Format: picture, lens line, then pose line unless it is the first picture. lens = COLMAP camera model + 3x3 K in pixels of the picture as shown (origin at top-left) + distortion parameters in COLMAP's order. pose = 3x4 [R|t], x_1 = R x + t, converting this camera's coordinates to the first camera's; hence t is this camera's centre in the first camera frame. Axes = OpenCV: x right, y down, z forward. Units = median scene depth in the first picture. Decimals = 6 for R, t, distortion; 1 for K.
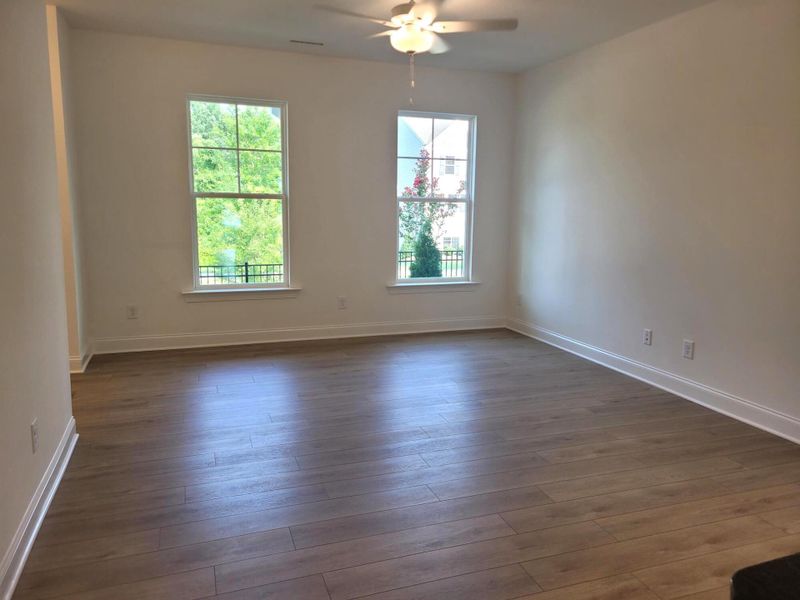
lens RADIAL K [[600.8, 0, 403.1], [0, 600.8, 294.6], [0, 0, 1]] dist [0.008867, 0.003530]
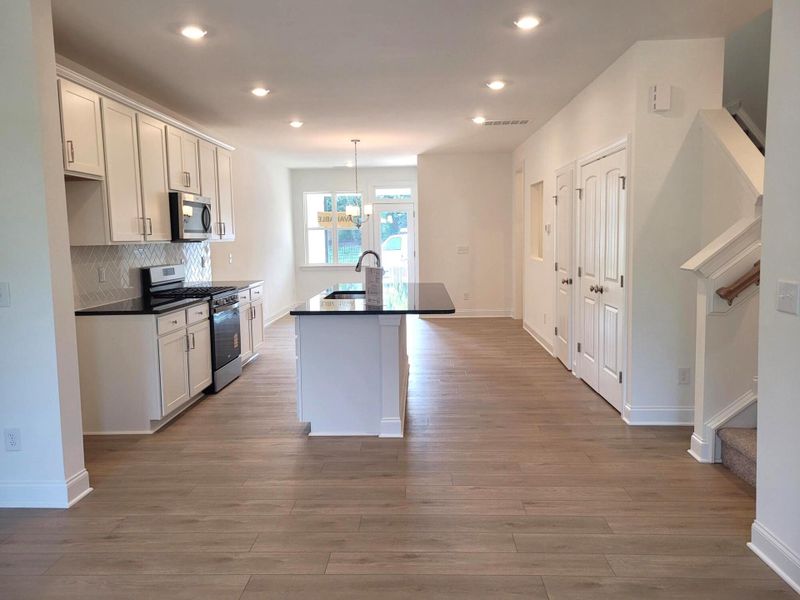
lens RADIAL K [[600.8, 0, 403.1], [0, 600.8, 294.6], [0, 0, 1]] dist [0.008867, 0.003530]
pose [[-0.925368, -0.034935, 0.377458, -0.184772], [0.060590, 0.969310, 0.238256, -0.171417], [-0.374197, 0.243345, -0.894852, 1.050510]]
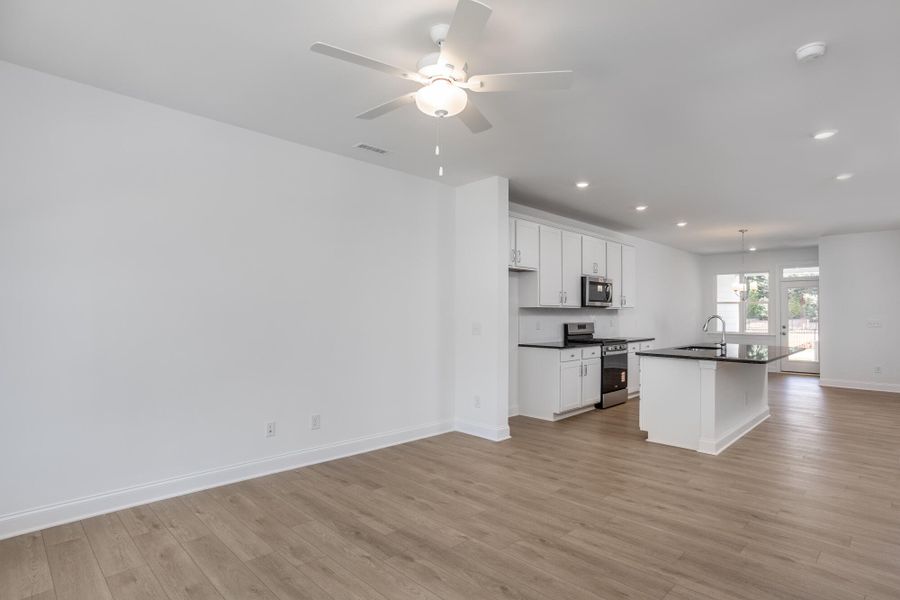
lens RADIAL K [[472.9, 0, 454.4], [0, 472.9, 318.5], [0, 0, 1]] dist [-0.004032, -0.000564]
pose [[-0.424969, -0.026669, 0.904815, -0.490405], [0.123749, 0.988470, 0.087257, -0.161551], [-0.896709, 0.149052, -0.416768, 1.115052]]
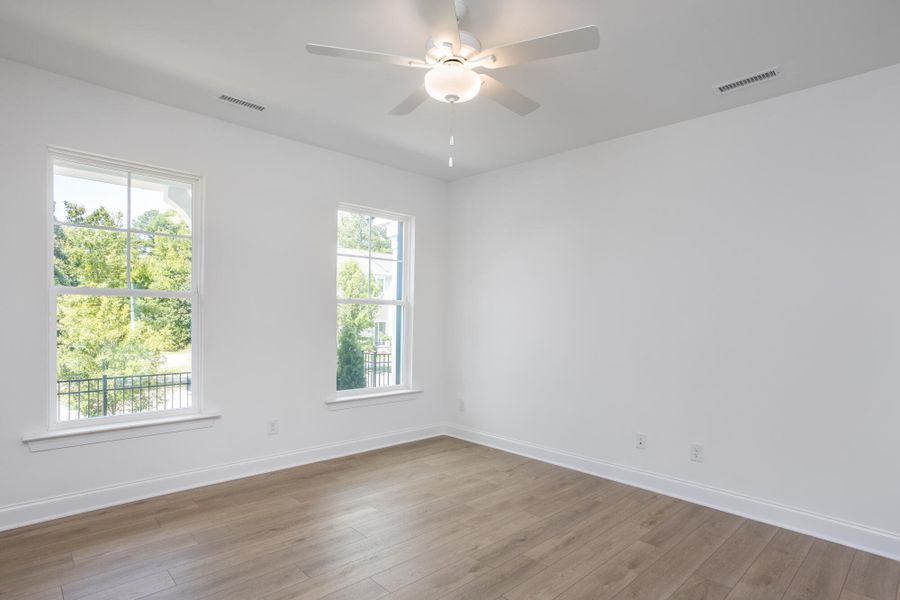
lens RADIAL K [[472.9, 0, 454.4], [0, 472.9, 318.5], [0, 0, 1]] dist [-0.004032, -0.000564]
pose [[0.908621, 0.002324, 0.417616, -0.202989], [0.057551, 0.989747, -0.130723, -0.046145], [-0.413638, 0.142812, 0.899171, 0.441718]]
